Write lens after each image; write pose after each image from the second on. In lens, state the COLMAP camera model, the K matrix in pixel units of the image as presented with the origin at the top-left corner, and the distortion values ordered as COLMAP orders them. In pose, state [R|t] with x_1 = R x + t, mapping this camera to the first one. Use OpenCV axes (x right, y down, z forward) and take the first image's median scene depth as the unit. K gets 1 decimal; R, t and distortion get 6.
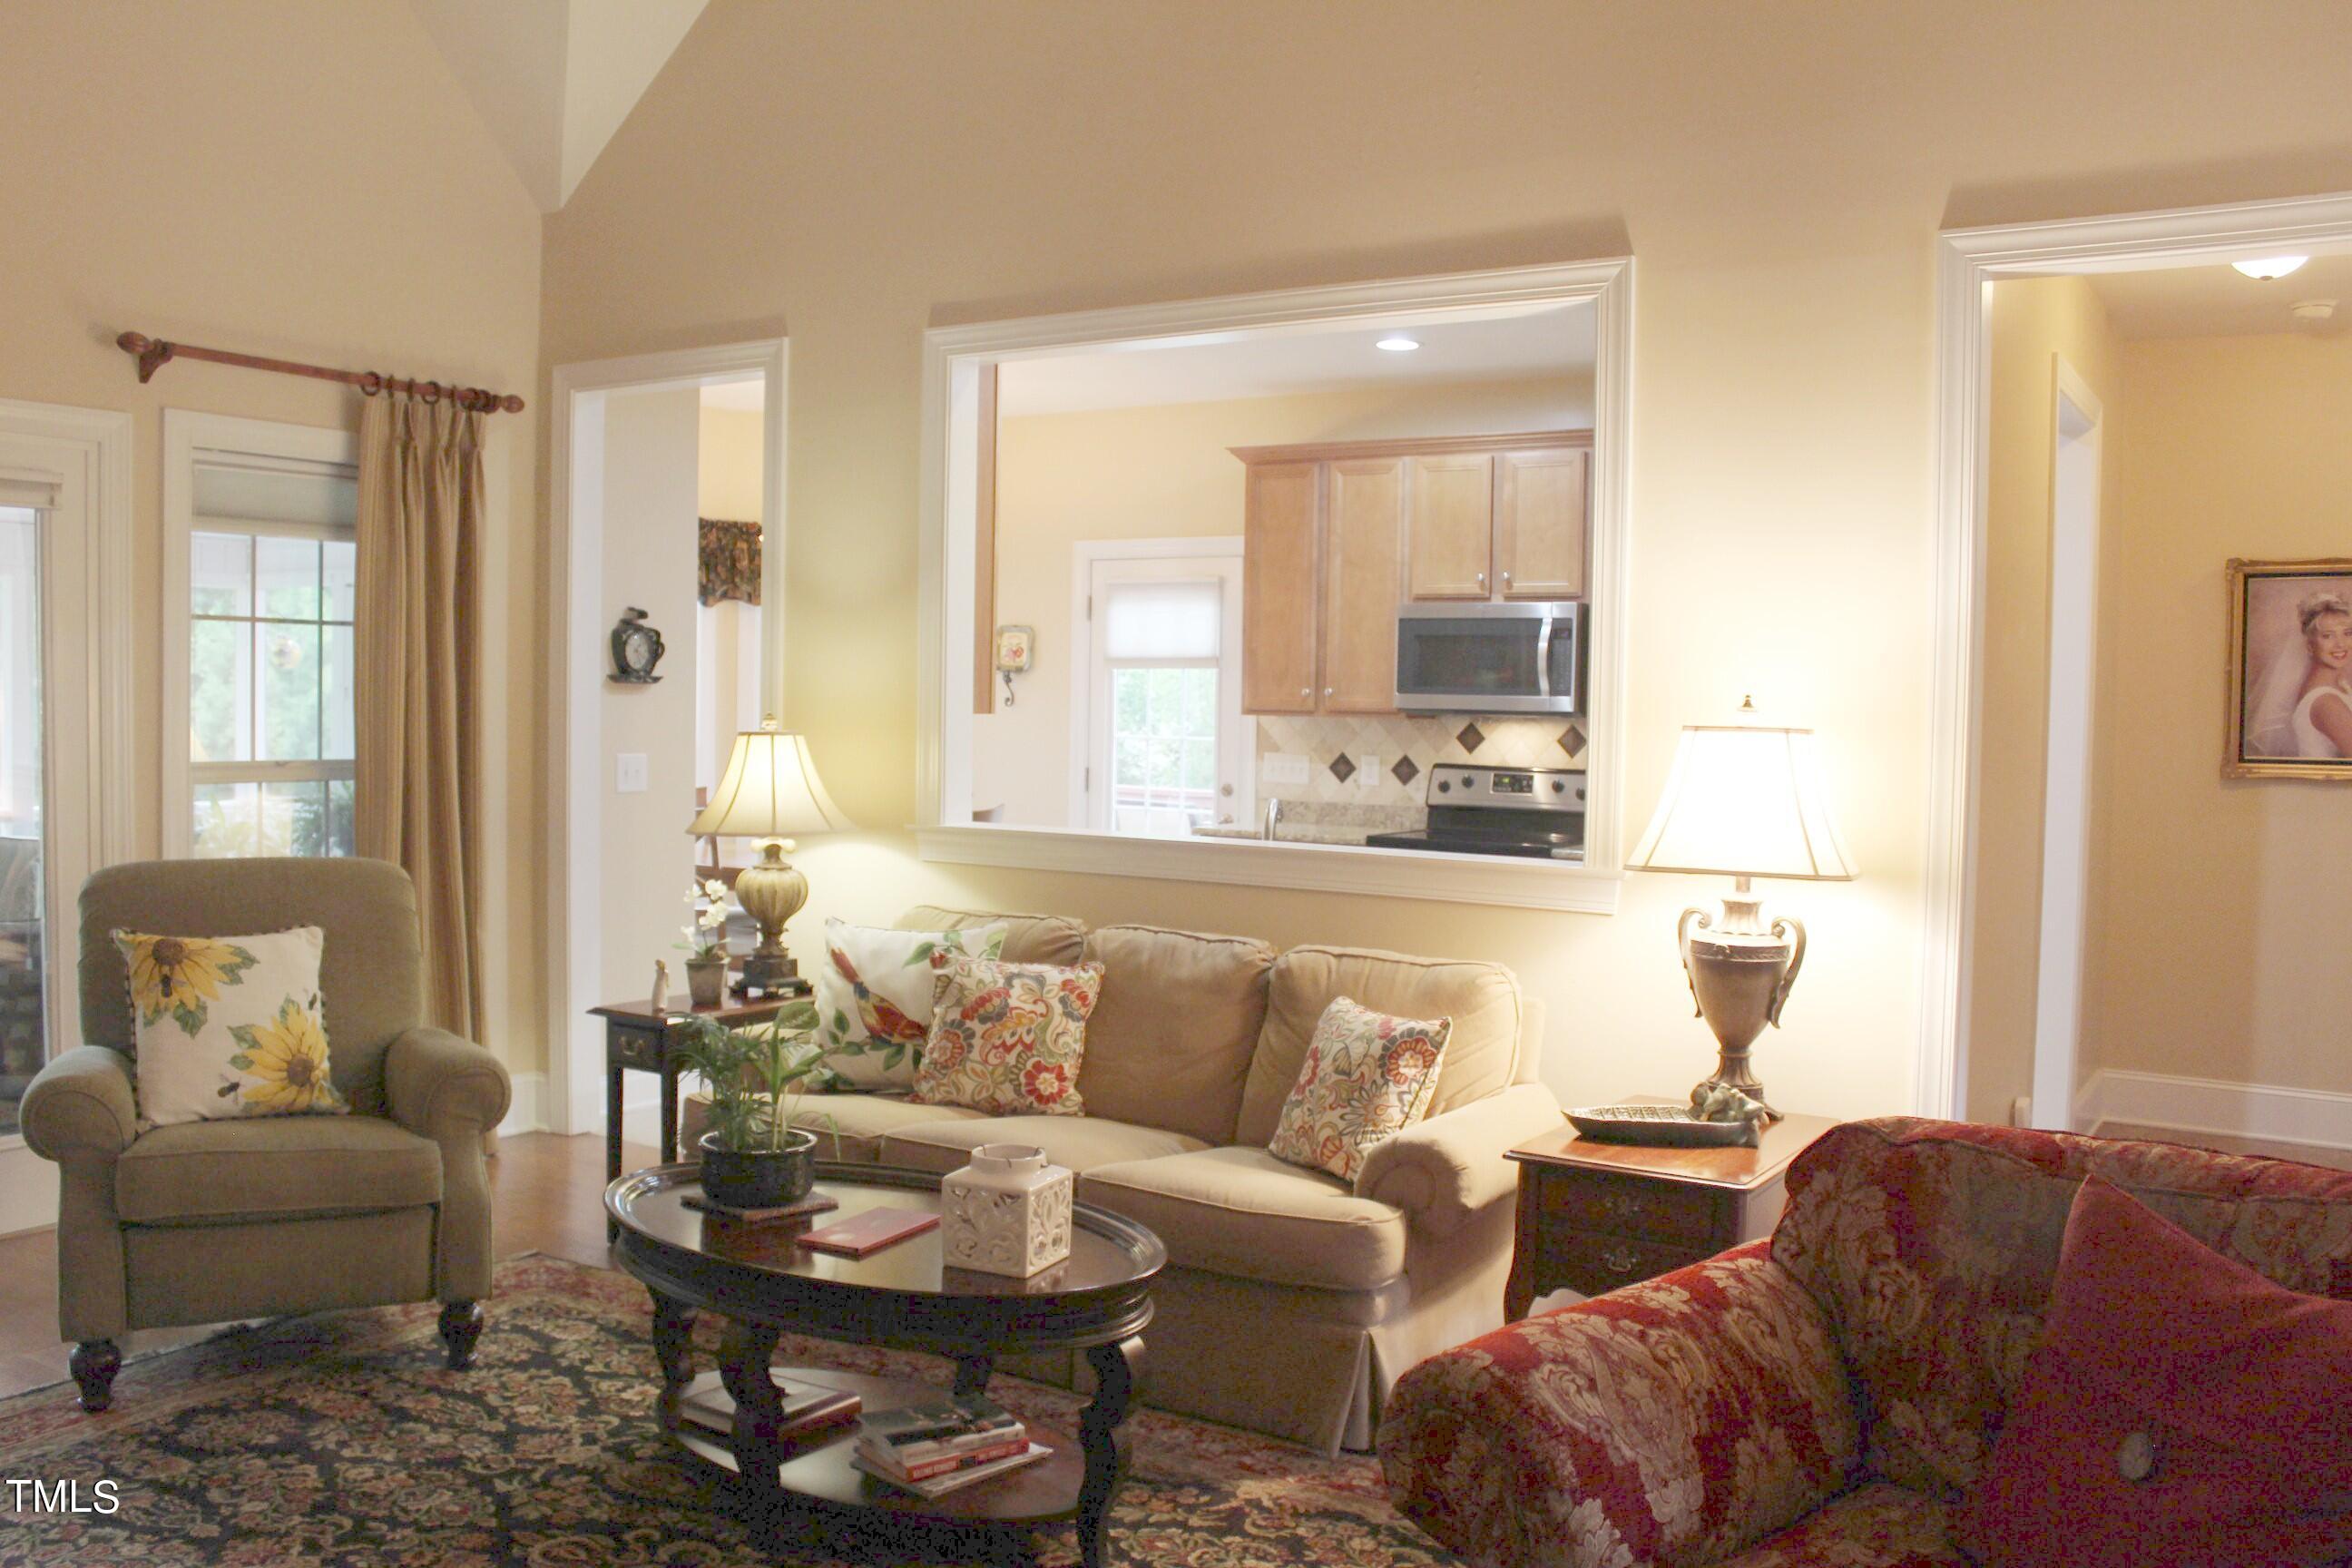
lens RADIAL K [[1969.4, 0, 1162.4], [0, 1969.4, 784.9], [0, 0, 1]] dist [-0.158316, 0.131427]
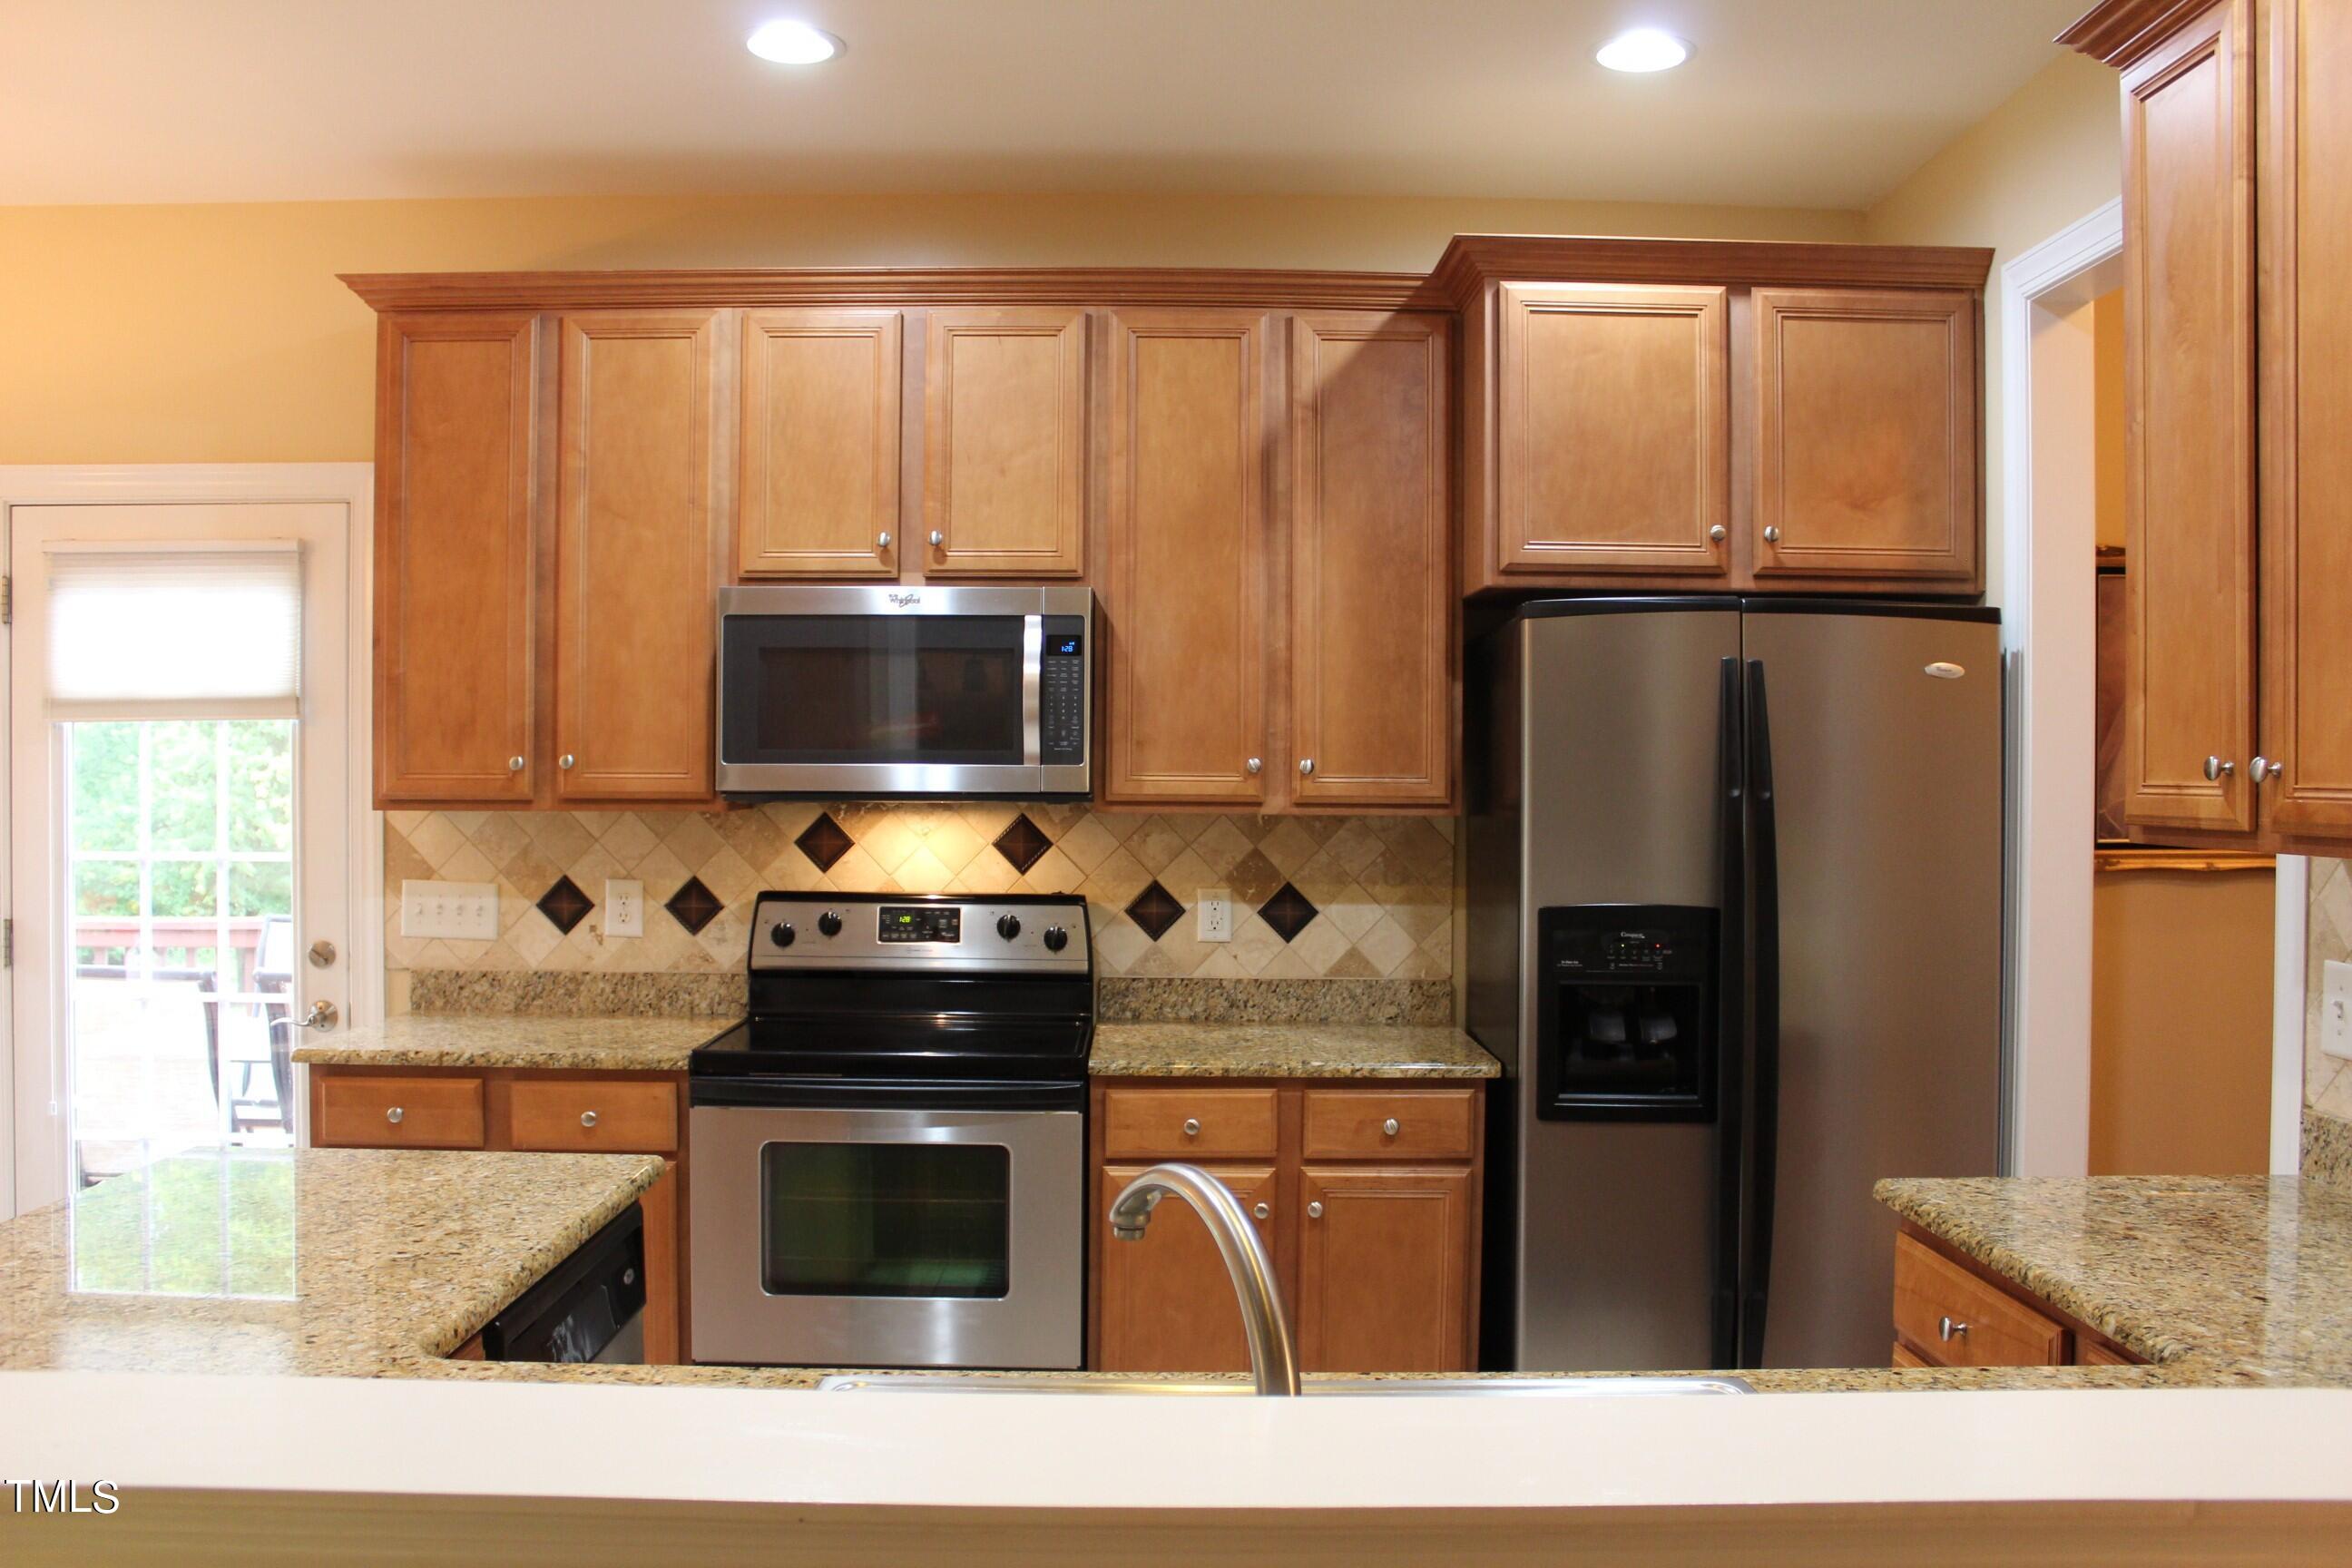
lens RADIAL K [[1969.4, 0, 1162.4], [0, 1969.4, 784.9], [0, 0, 1]] dist [-0.158316, 0.131427]
pose [[0.839801, -0.018295, 0.542586, -0.057709], [0.036096, 0.999102, -0.022180, -0.024273], [-0.541693, 0.038211, 0.839708, 0.490172]]
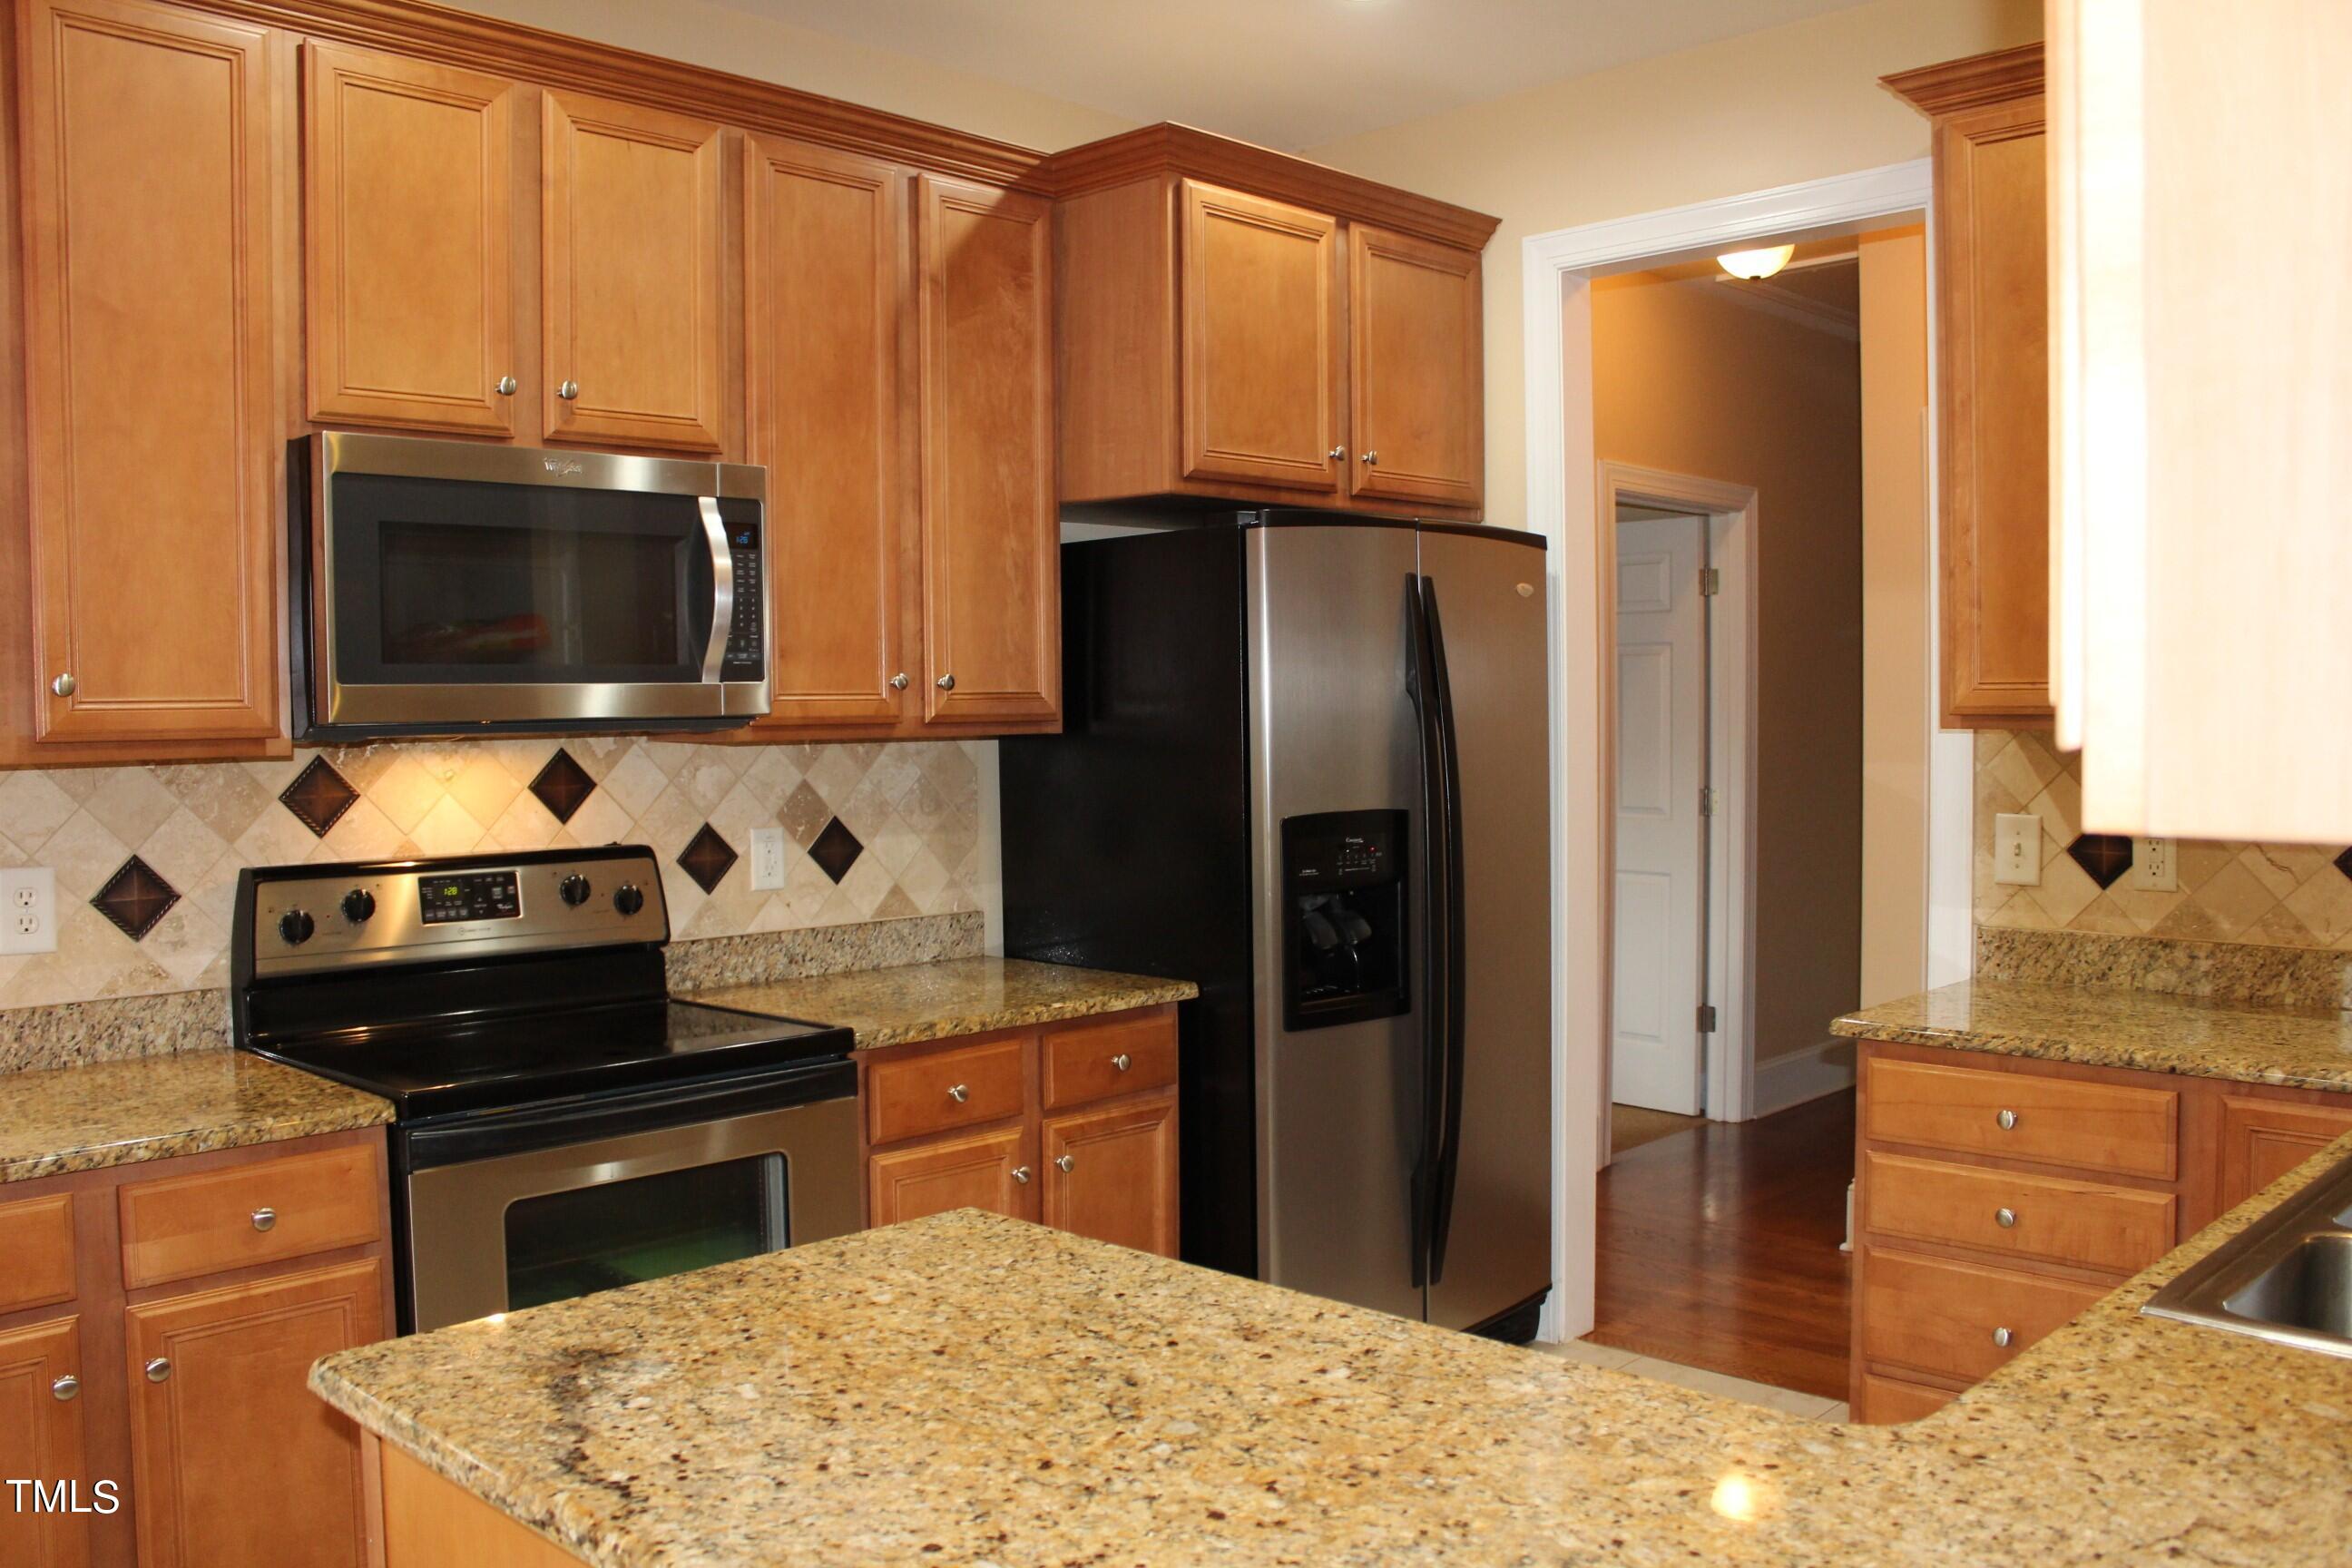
lens RADIAL K [[1969.4, 0, 1162.4], [0, 1969.4, 784.9], [0, 0, 1]] dist [-0.158316, 0.131427]
pose [[0.208293, -0.062449, 0.976071, -0.183218], [0.062478, 0.996771, 0.050440, -0.034853], [-0.976069, 0.050476, 0.211522, 0.746864]]
